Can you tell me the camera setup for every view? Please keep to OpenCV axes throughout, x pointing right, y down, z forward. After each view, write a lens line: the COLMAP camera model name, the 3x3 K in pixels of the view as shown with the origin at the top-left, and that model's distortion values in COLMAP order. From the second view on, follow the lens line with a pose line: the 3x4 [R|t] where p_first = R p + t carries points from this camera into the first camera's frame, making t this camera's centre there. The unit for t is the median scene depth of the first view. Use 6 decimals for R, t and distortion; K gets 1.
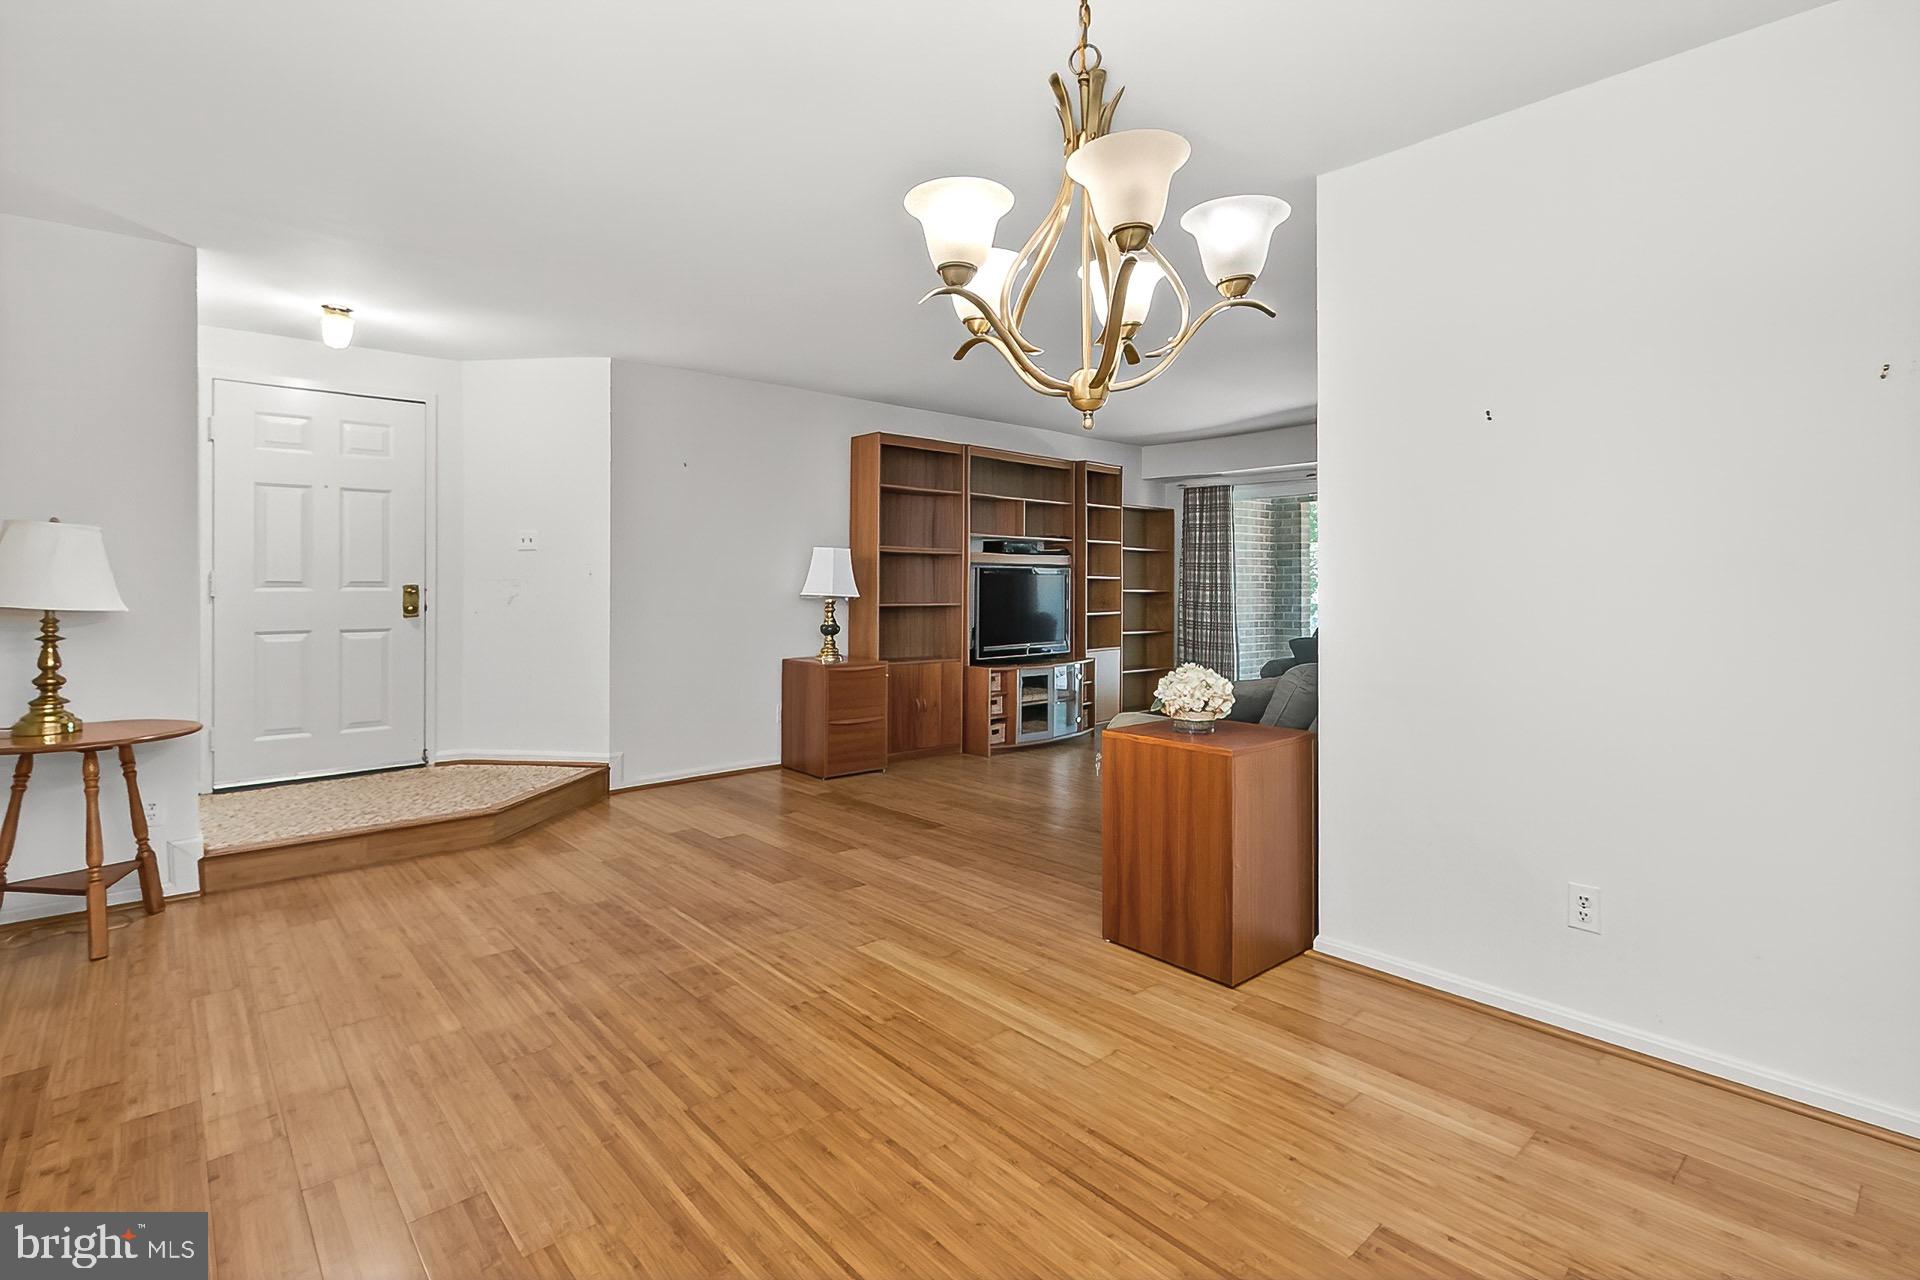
lens RADIAL K [[909.1, 0, 956.9], [0, 909.1, 587.5], [0, 0, 1]] dist [0.001667, -0.000385]
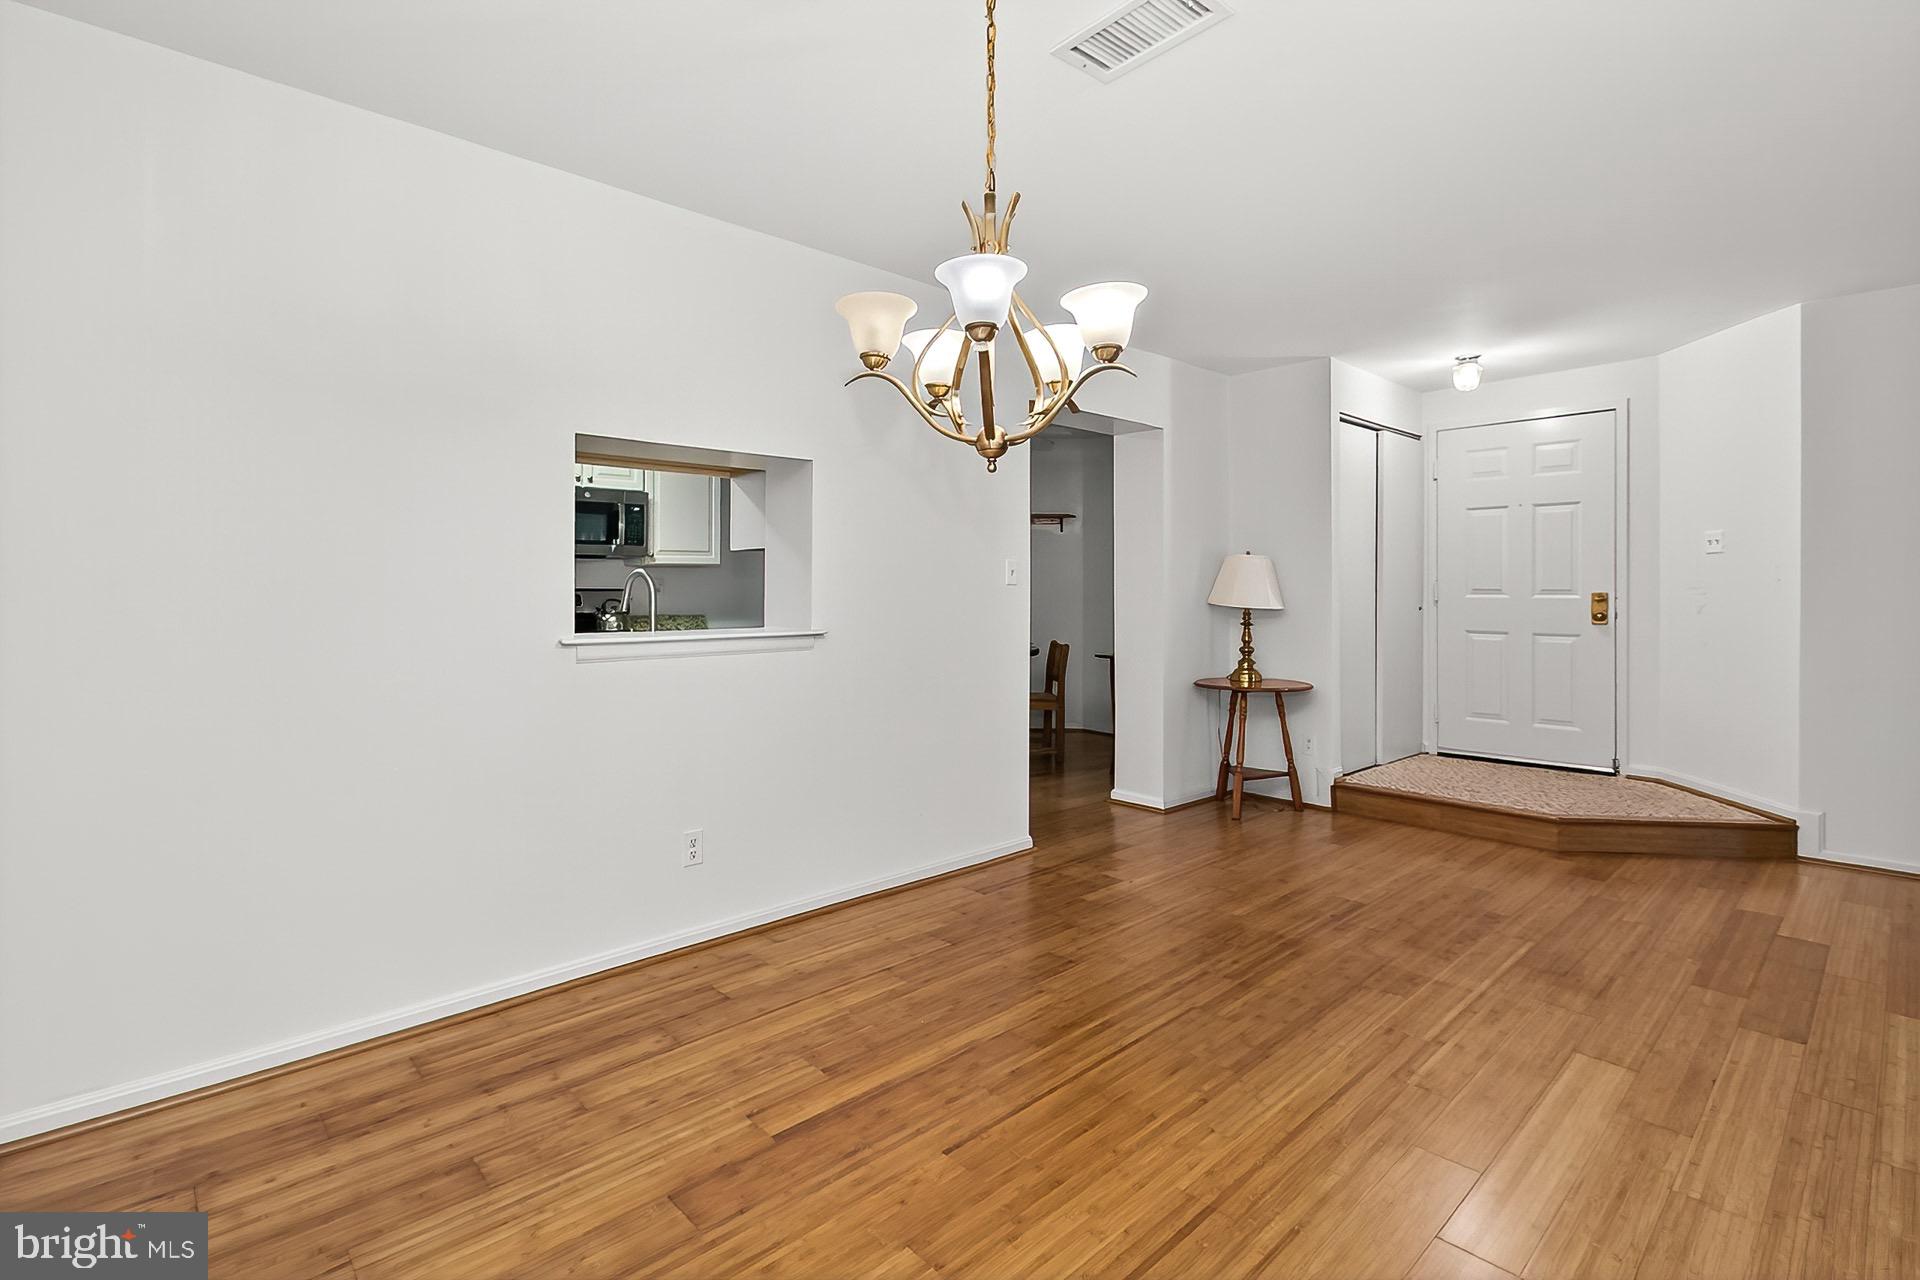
lens RADIAL K [[909.1, 0, 956.9], [0, 909.1, 587.5], [0, 0, 1]] dist [0.001667, -0.000385]
pose [[0.026882, -0.002126, -0.999636, 0.648781], [-0.004693, 0.999986, -0.002253, -0.004636], [0.999628, 0.004752, 0.026871, 0.425746]]
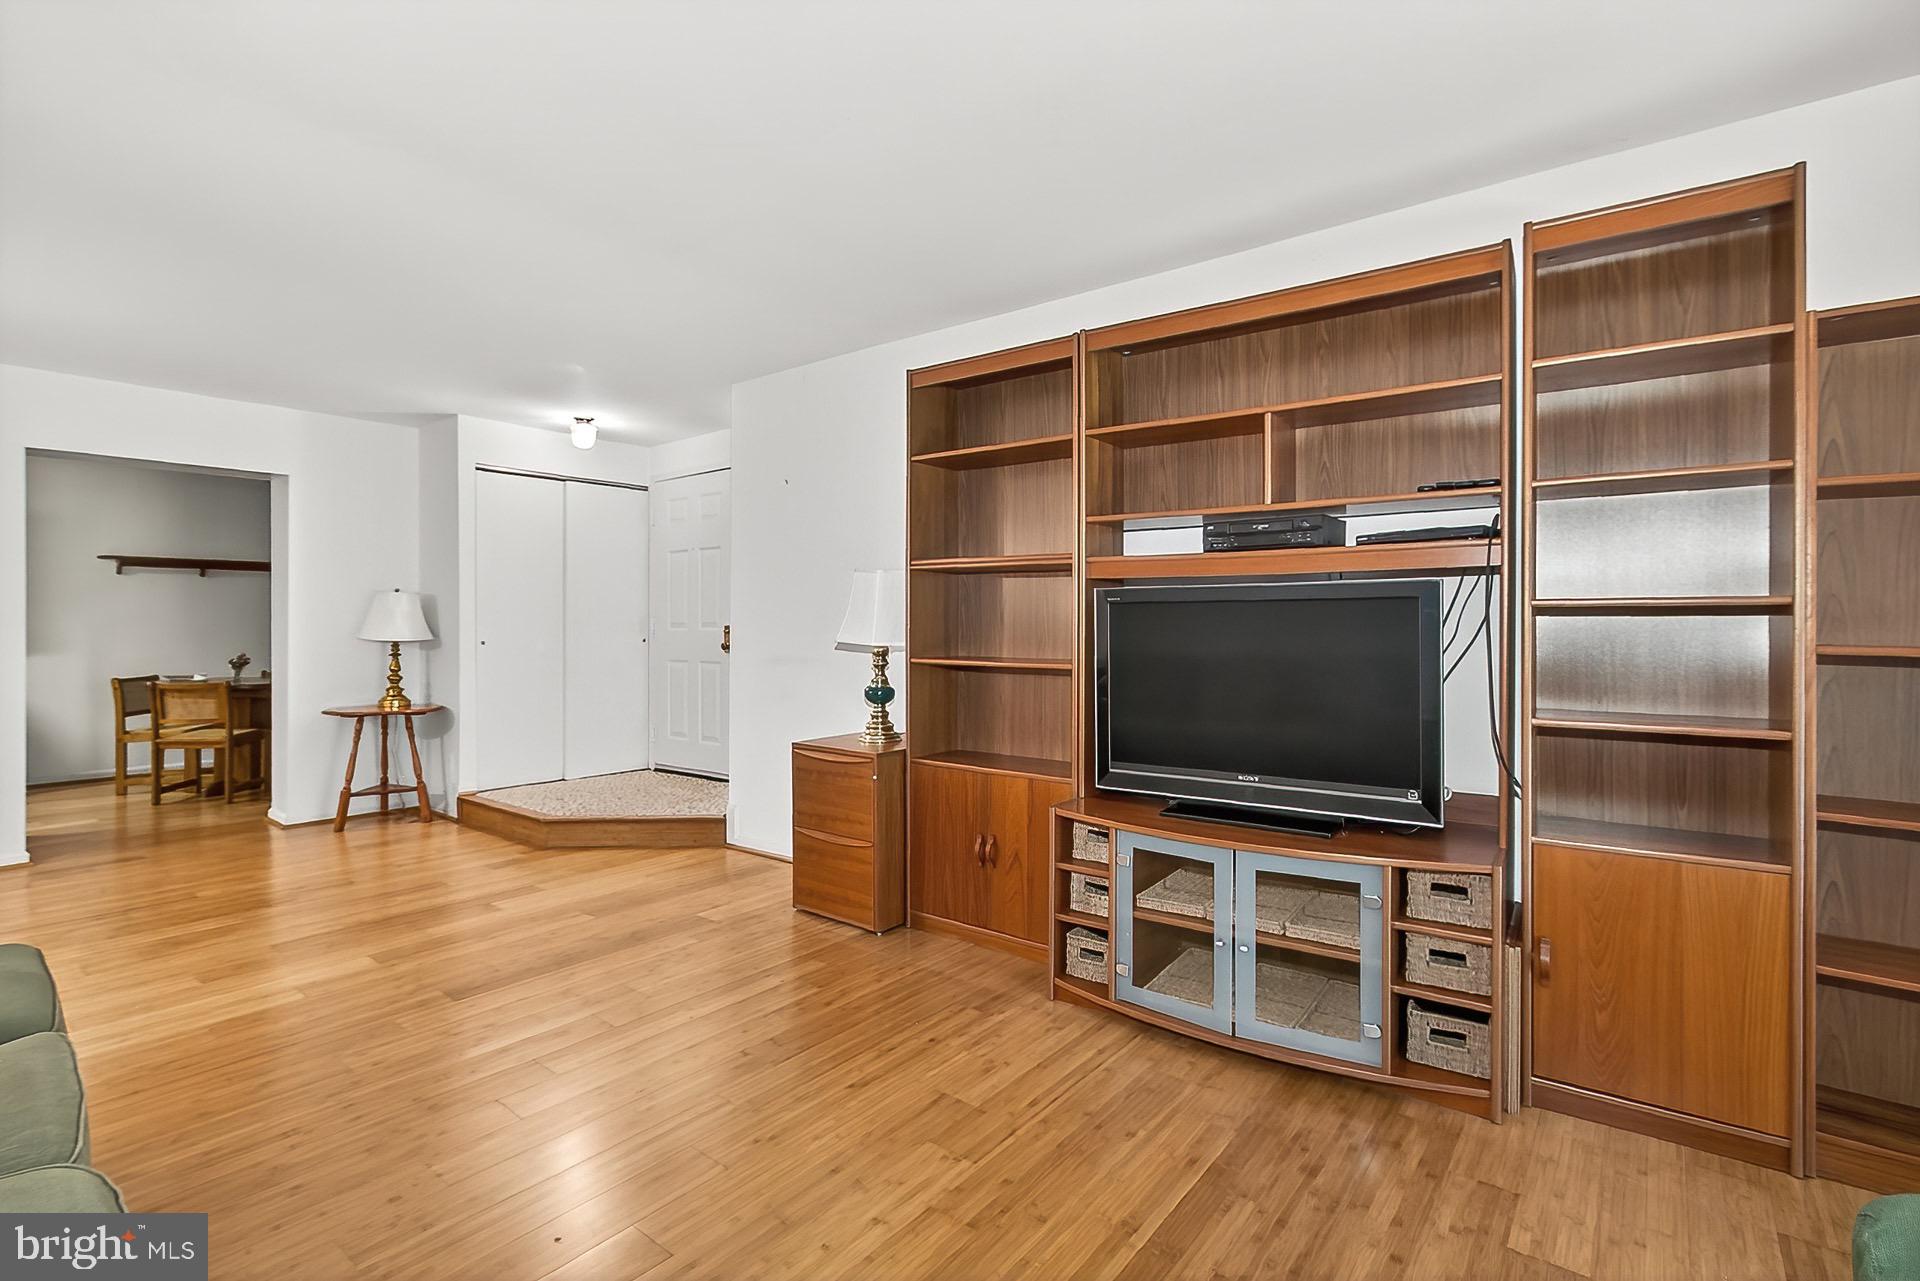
lens RADIAL K [[889.8, 0, 960.0], [0, 889.8, 640.5], [0, 0, 1]] dist [0.003235, 0.000306]
pose [[0.177158, 0.013494, -0.984090, 0.964099], [-0.005447, 0.999904, 0.012730, -0.002045], [0.984167, 0.003105, 0.177214, 1.798162]]
